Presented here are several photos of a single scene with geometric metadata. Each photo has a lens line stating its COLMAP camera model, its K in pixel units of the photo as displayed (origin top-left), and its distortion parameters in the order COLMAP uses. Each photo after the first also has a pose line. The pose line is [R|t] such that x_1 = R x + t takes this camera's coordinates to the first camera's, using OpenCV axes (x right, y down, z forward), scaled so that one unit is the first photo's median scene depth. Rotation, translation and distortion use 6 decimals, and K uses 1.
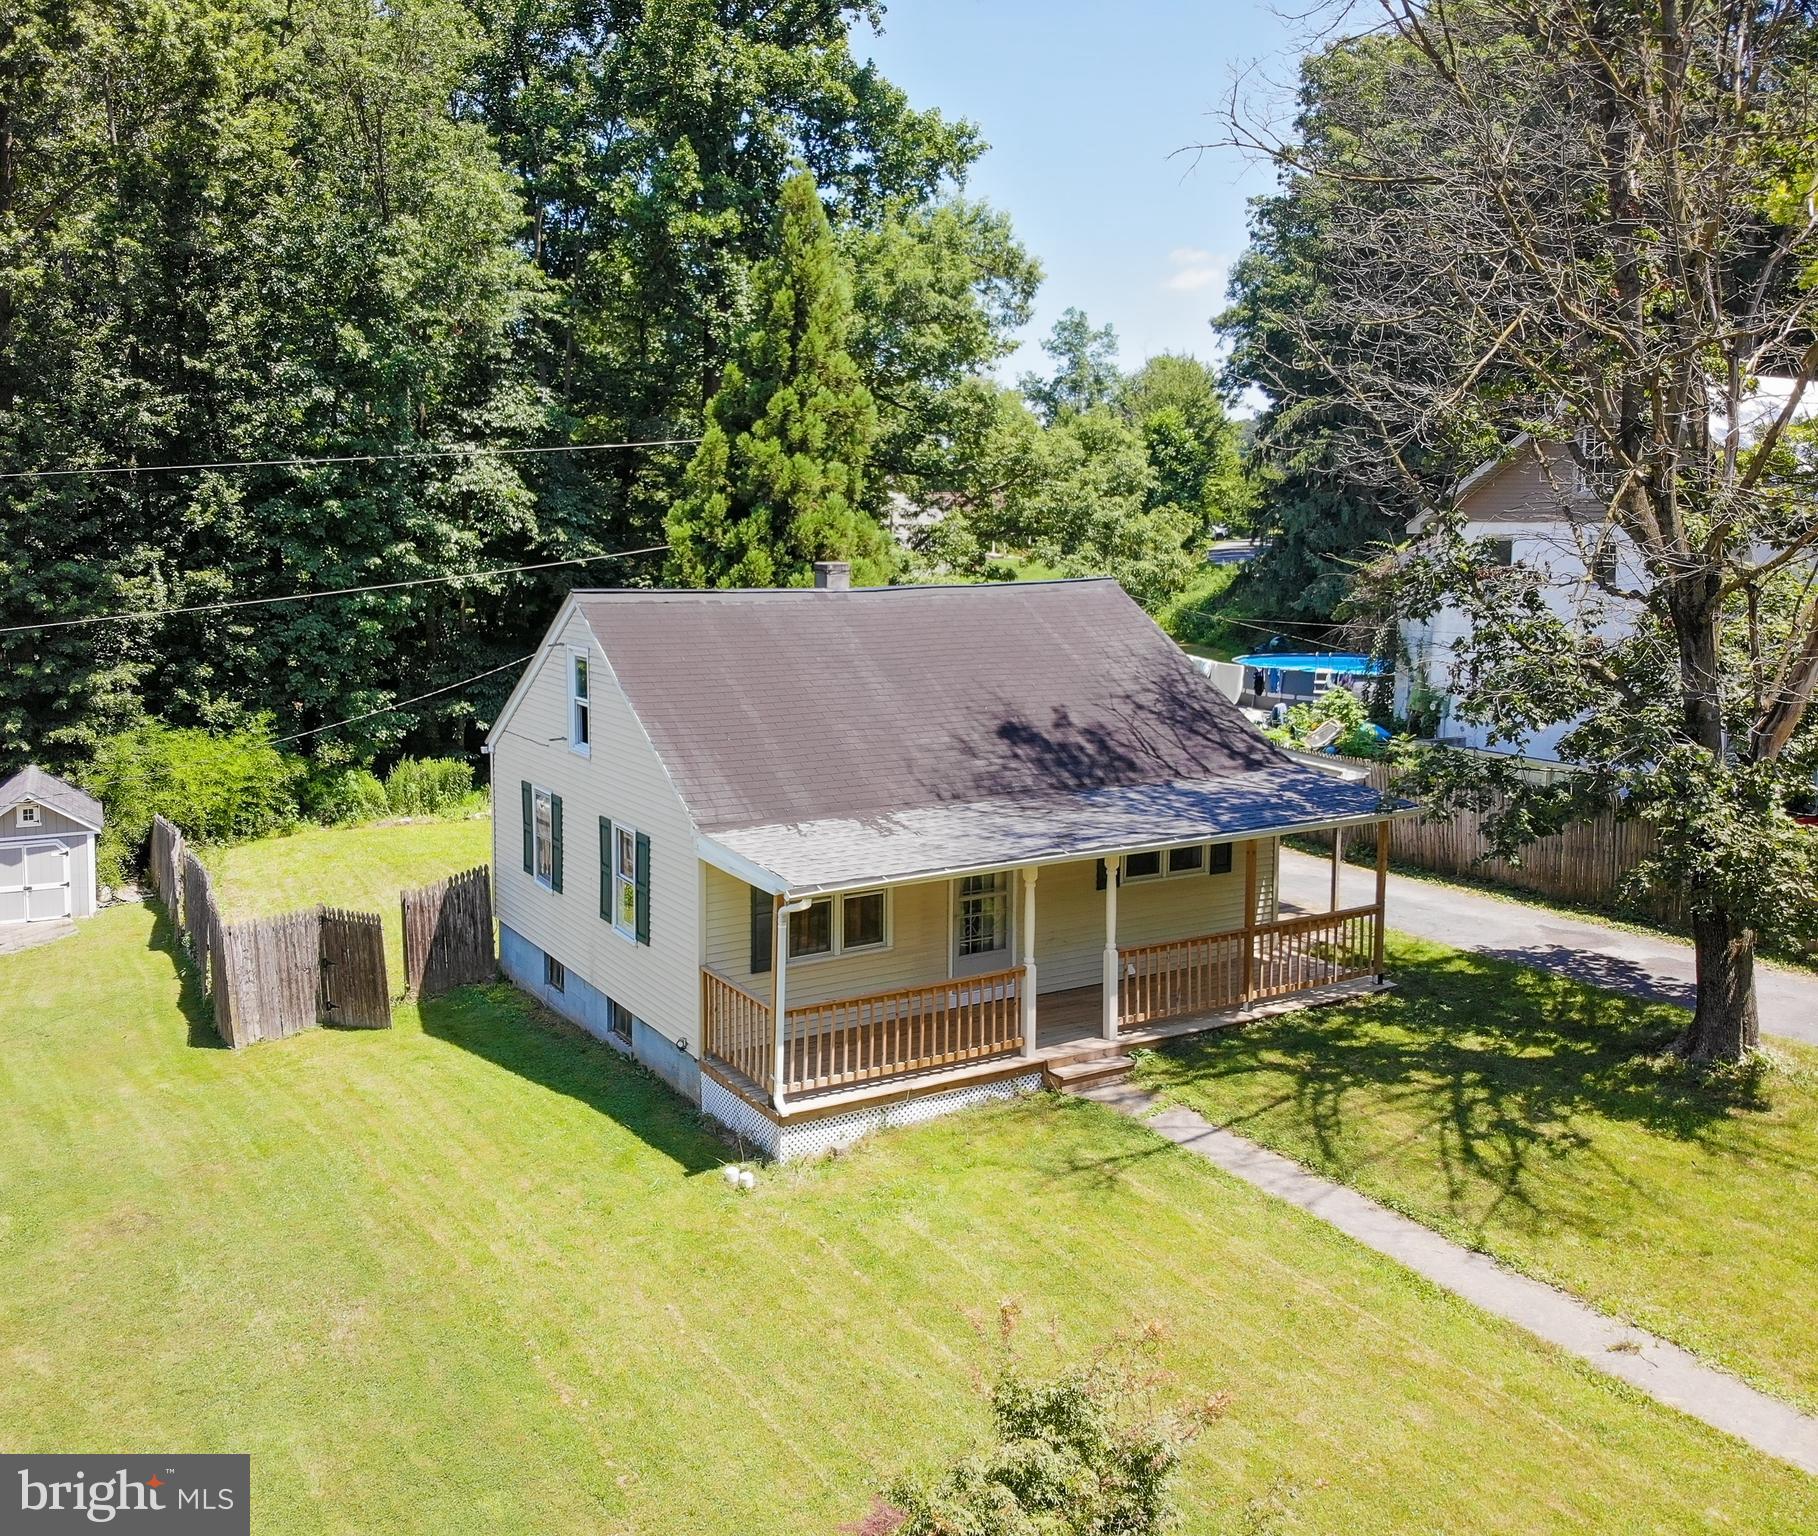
lens RADIAL K [[1681.9, 0, 857.1], [0, 1681.9, 792.5], [0, 0, 1]] dist [0.134190, -0.402246]
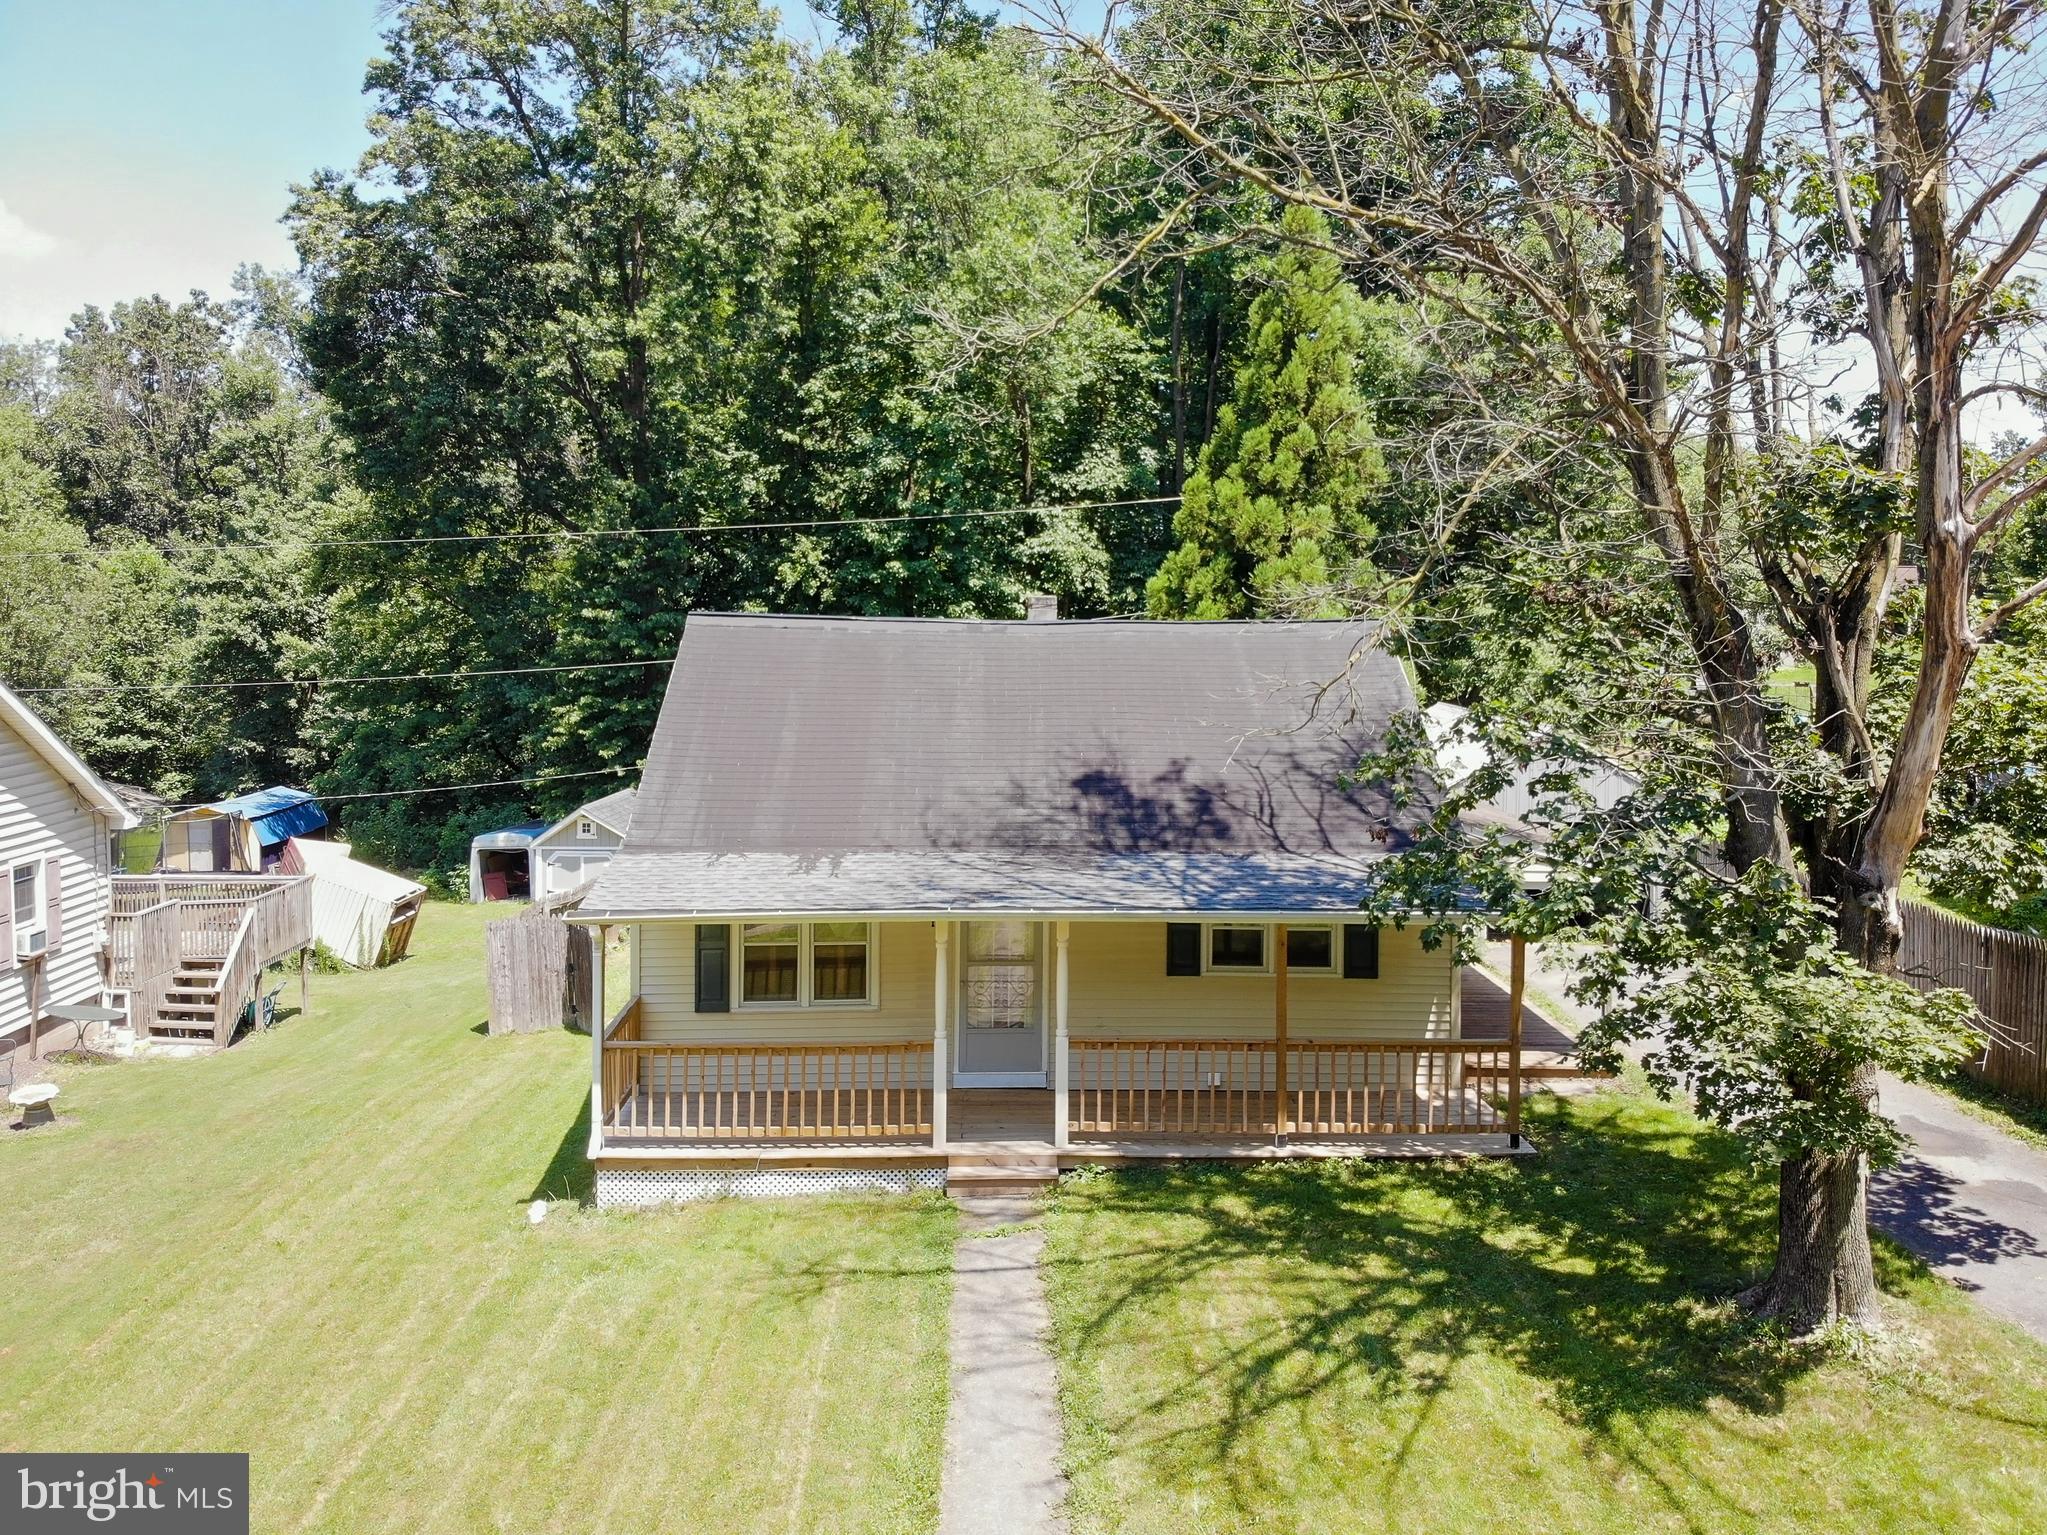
lens RADIAL K [[1669.2, 0, 1022.9], [0, 1669.2, 800.6], [0, 0, 1]] dist [0.160768, -0.449726]
pose [[0.857002, 0.061707, -0.511606, 0.545286], [-0.088623, 0.995661, -0.028364, 0.000977], [0.507636, 0.069648, 0.858752, 0.266382]]
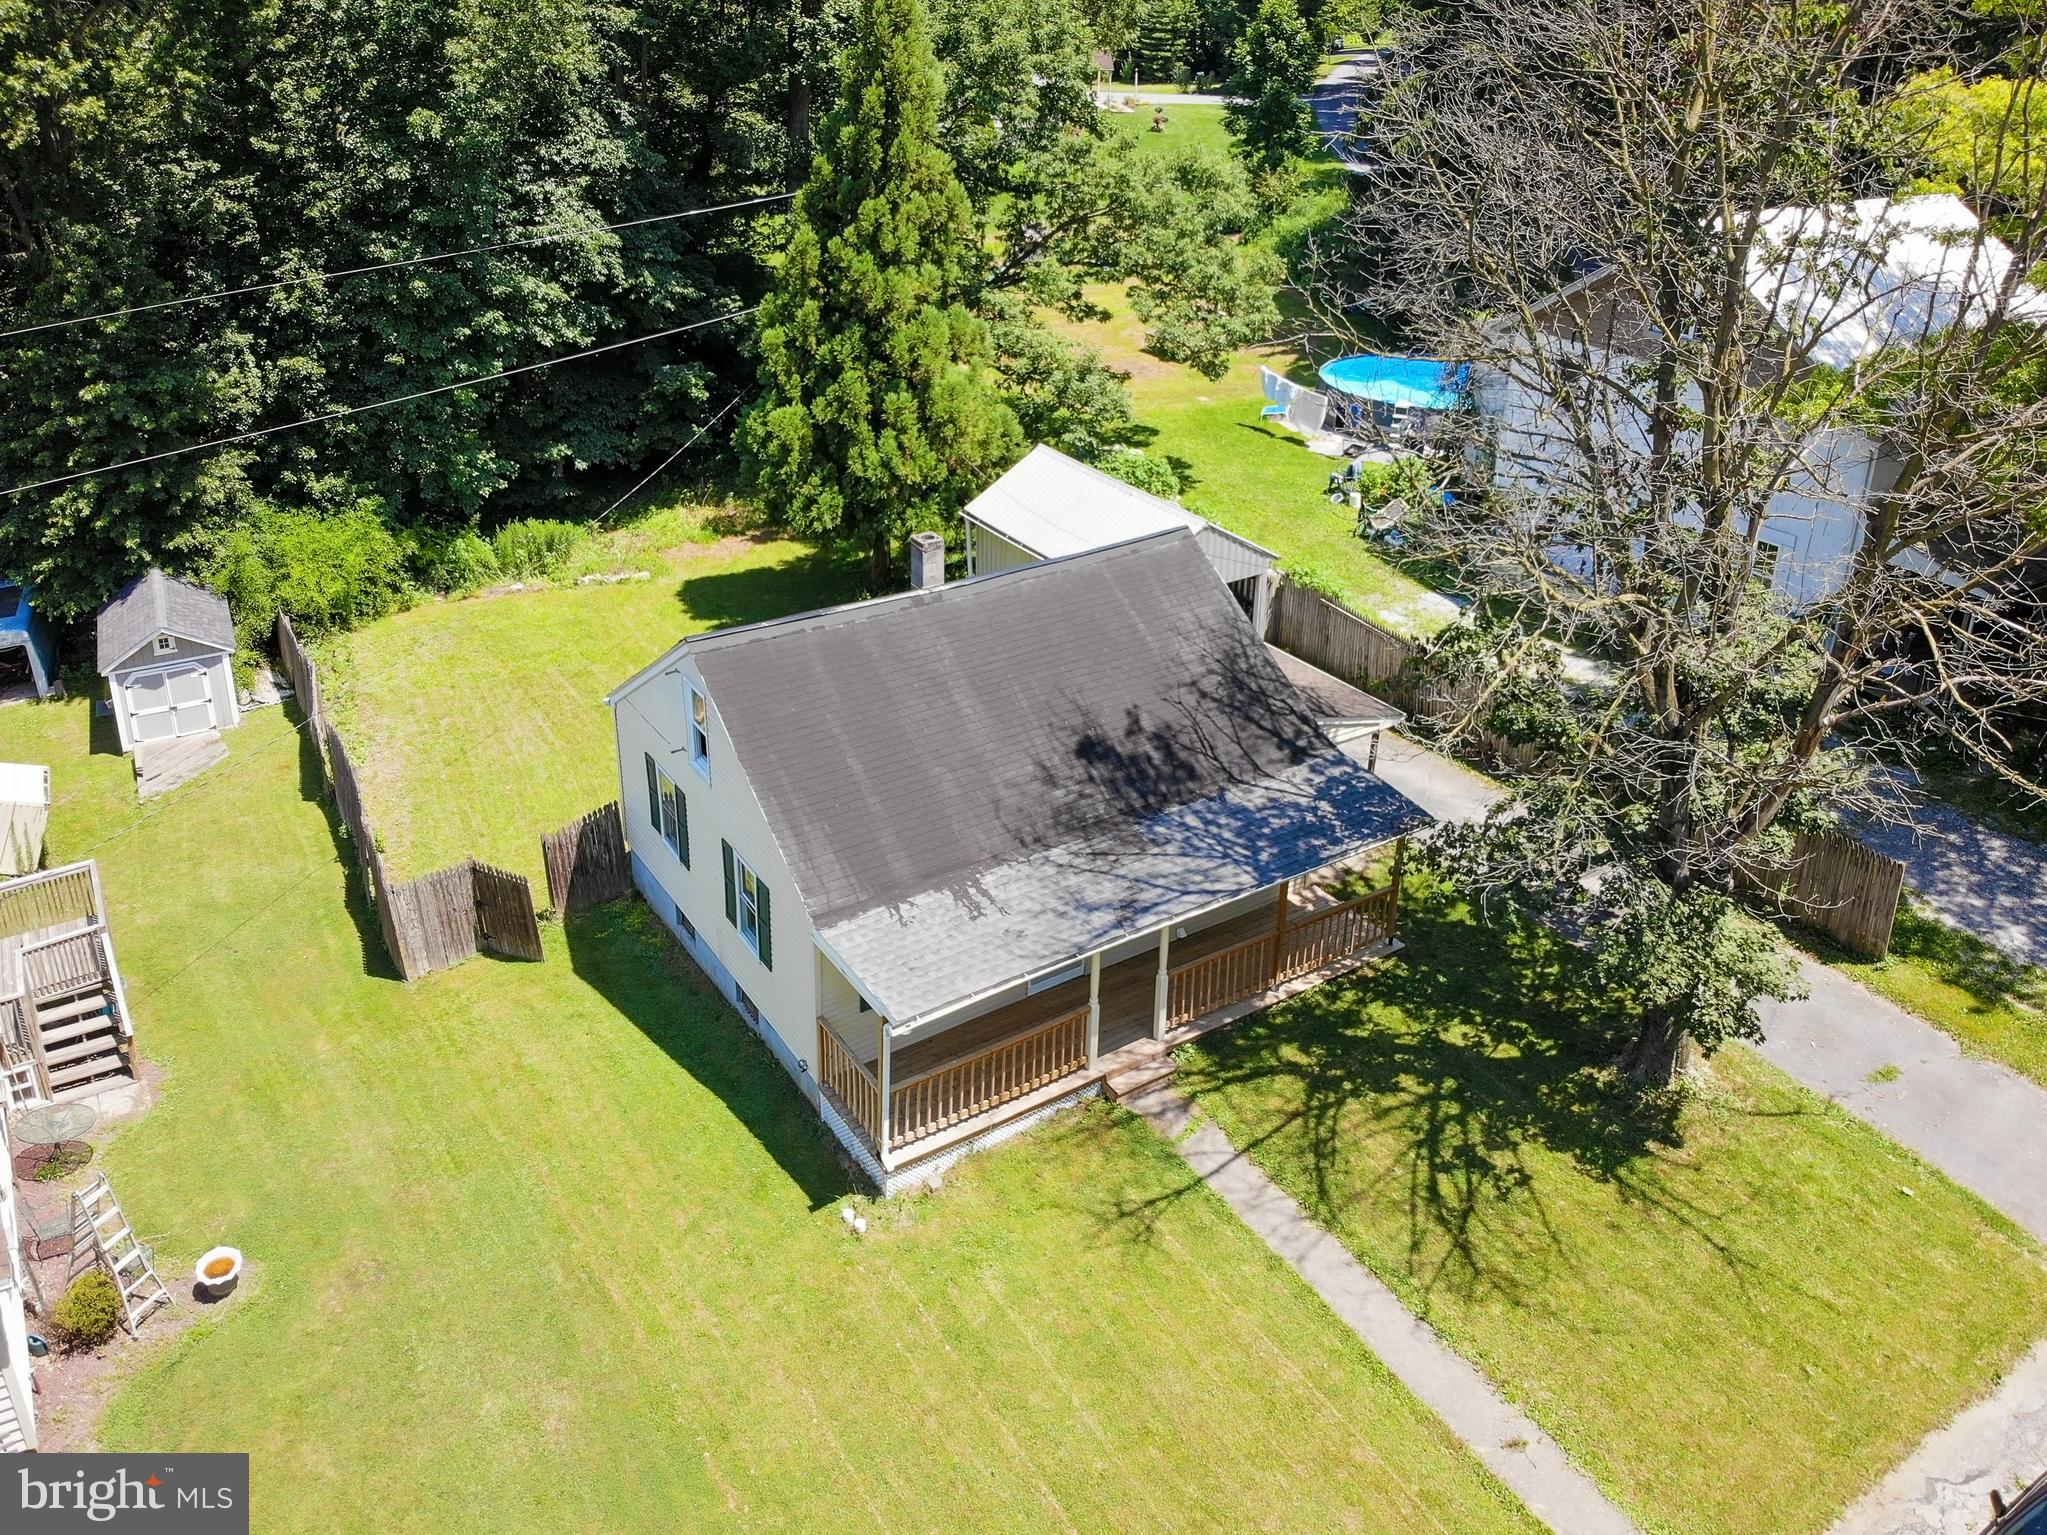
lens RADIAL K [[1648.6, 0, 1023.5], [0, 1648.6, 767.5], [0, 0, 1]] dist [0.162661, -0.437932]
pose [[0.998905, 0.004478, 0.046567, -0.002653], [-0.020223, 0.938934, 0.343502, -0.437593], [-0.042185, -0.344068, 0.937997, -0.037058]]
